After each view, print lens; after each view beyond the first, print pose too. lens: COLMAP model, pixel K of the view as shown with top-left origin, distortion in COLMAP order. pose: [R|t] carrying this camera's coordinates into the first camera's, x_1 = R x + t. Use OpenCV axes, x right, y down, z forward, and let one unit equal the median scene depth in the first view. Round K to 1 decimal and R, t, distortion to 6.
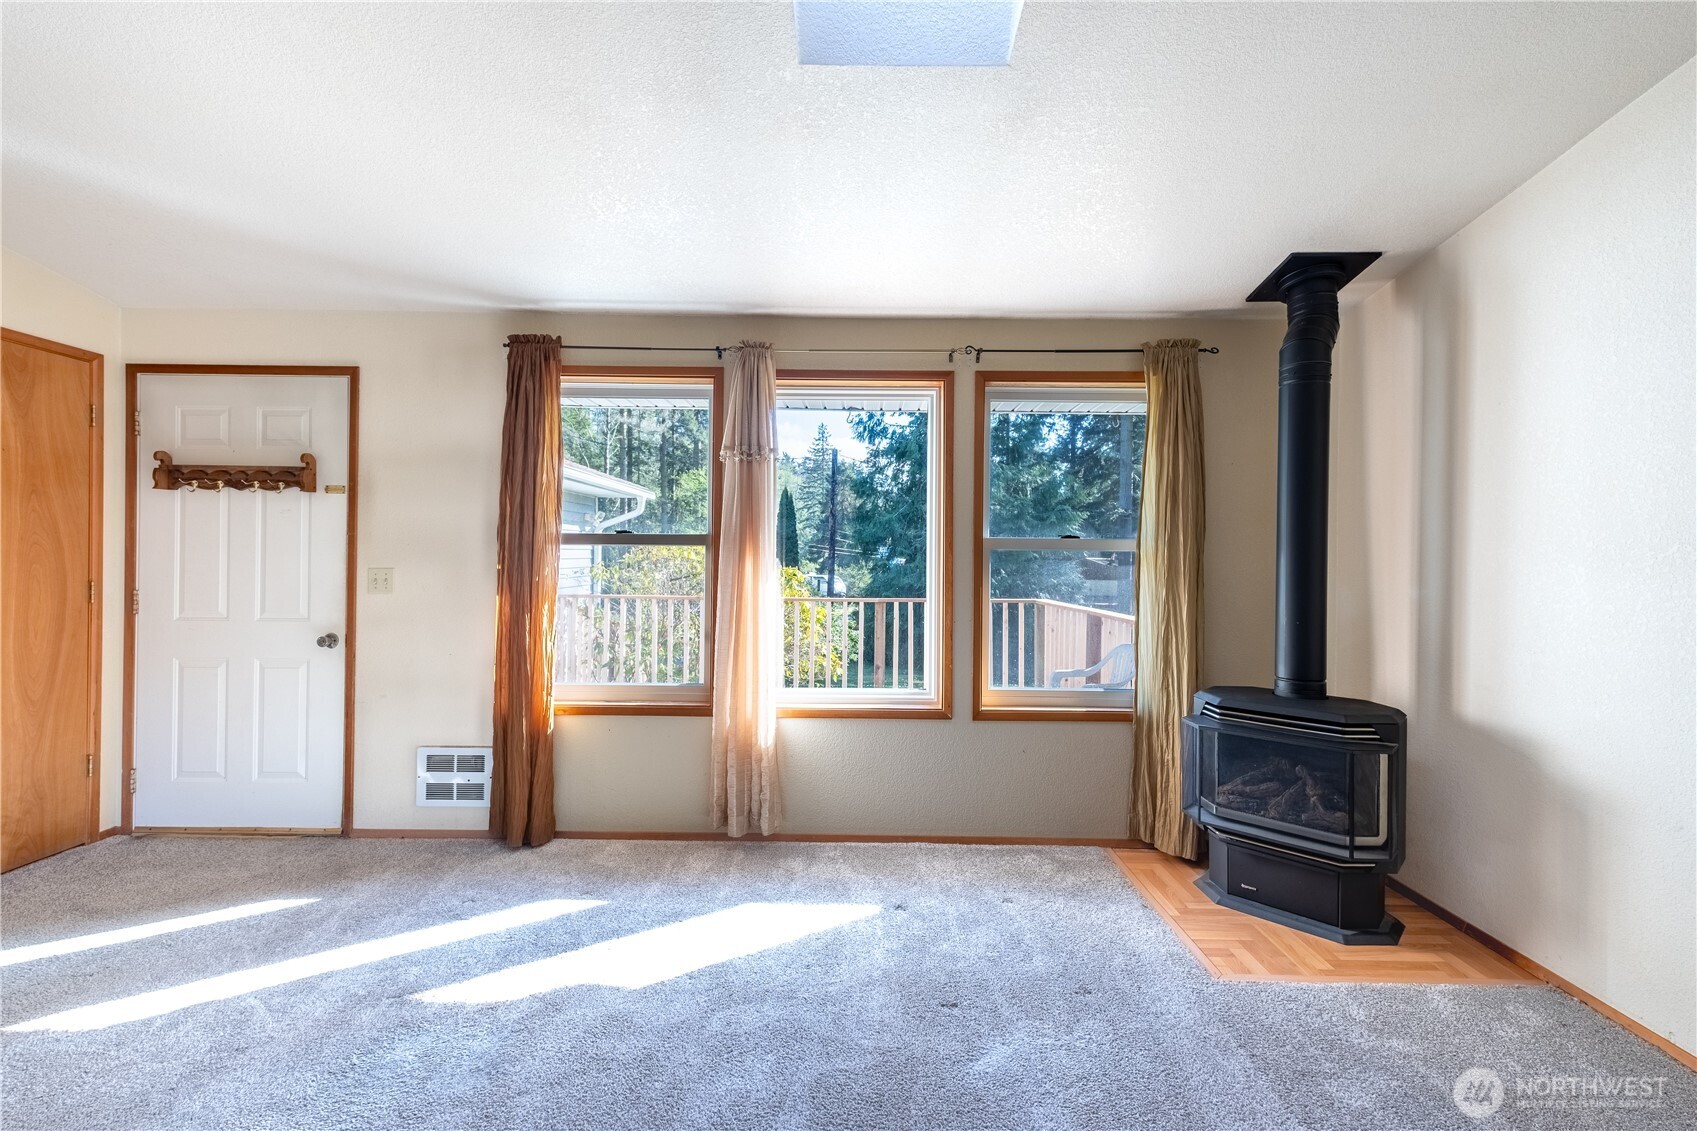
lens RADIAL K [[719.6, 0, 851.2], [0, 719.6, 565.5], [0, 0, 1]] dist [0.006947, -0.000806]
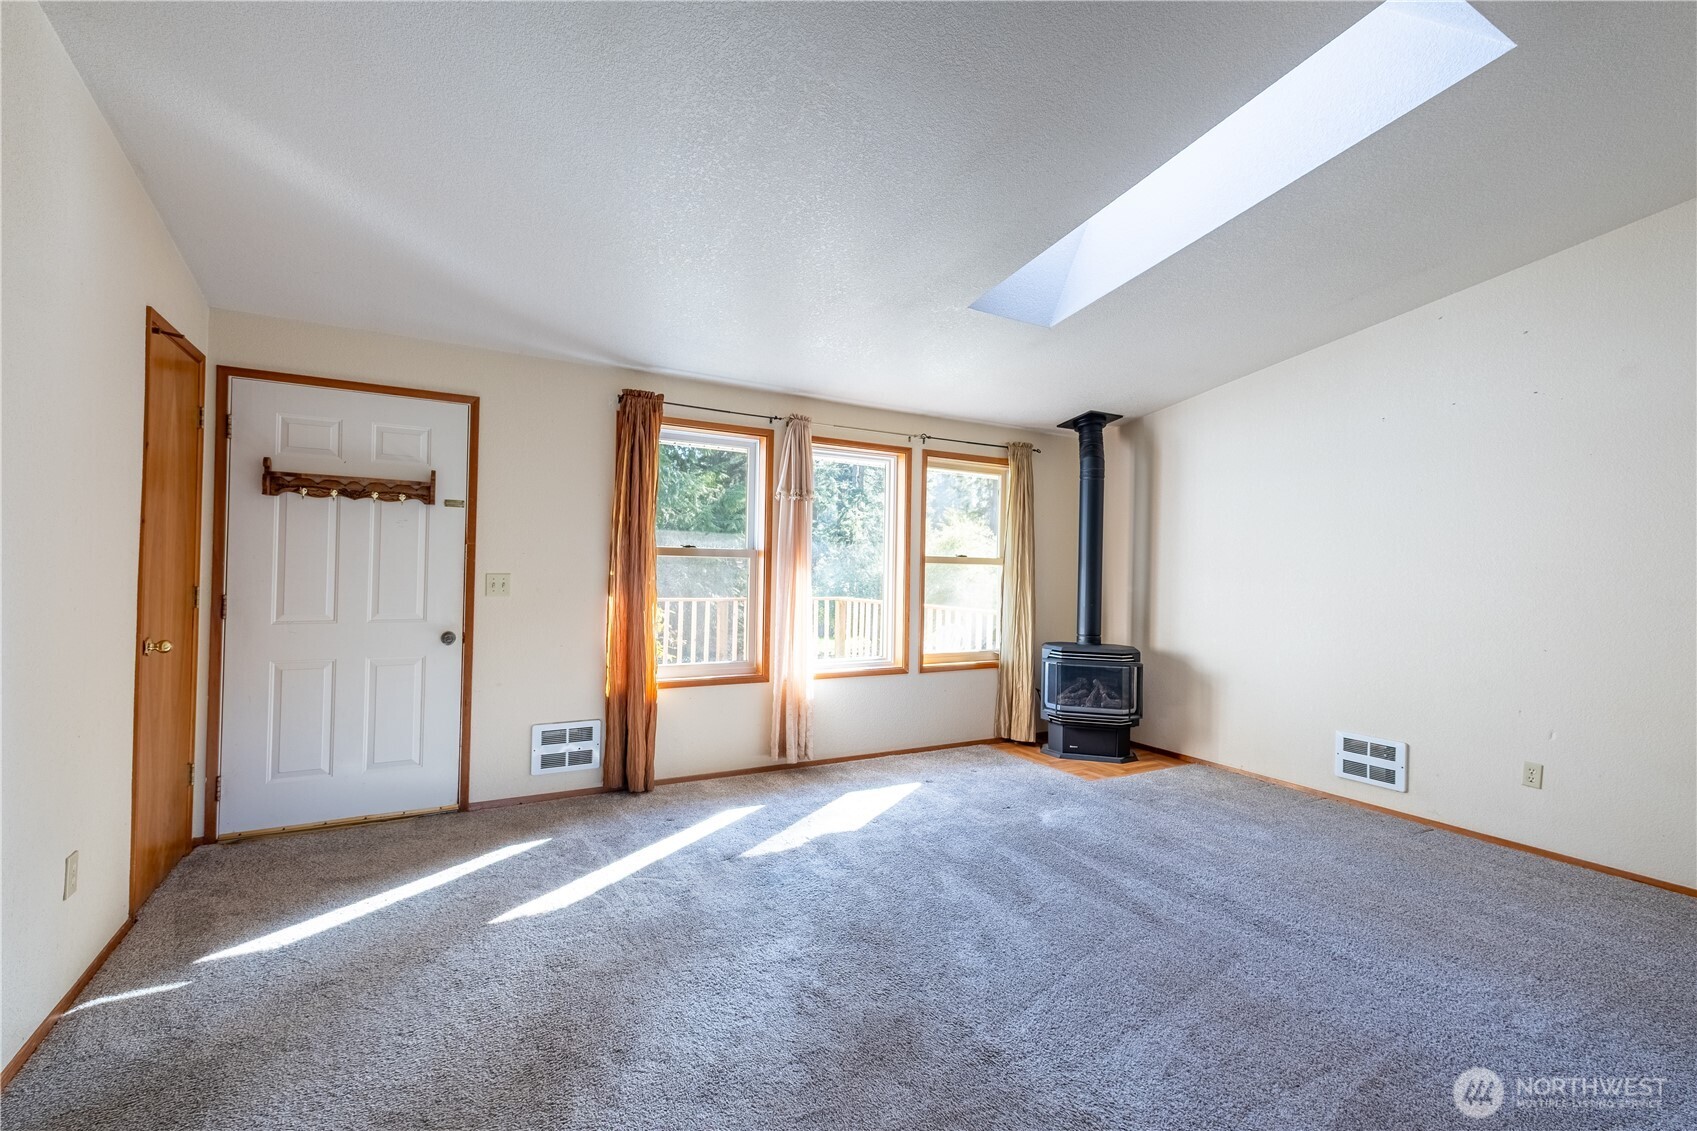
lens RADIAL K [[735.1, 0, 837.8], [0, 735.1, 561.2], [0, 0, 1]] dist [0.001312, -0.000275]
pose [[0.869064, 0.012468, 0.494542, -0.781776], [-0.008946, 0.999915, -0.009488, -0.010233], [-0.494618, 0.003822, 0.869102, -0.298258]]
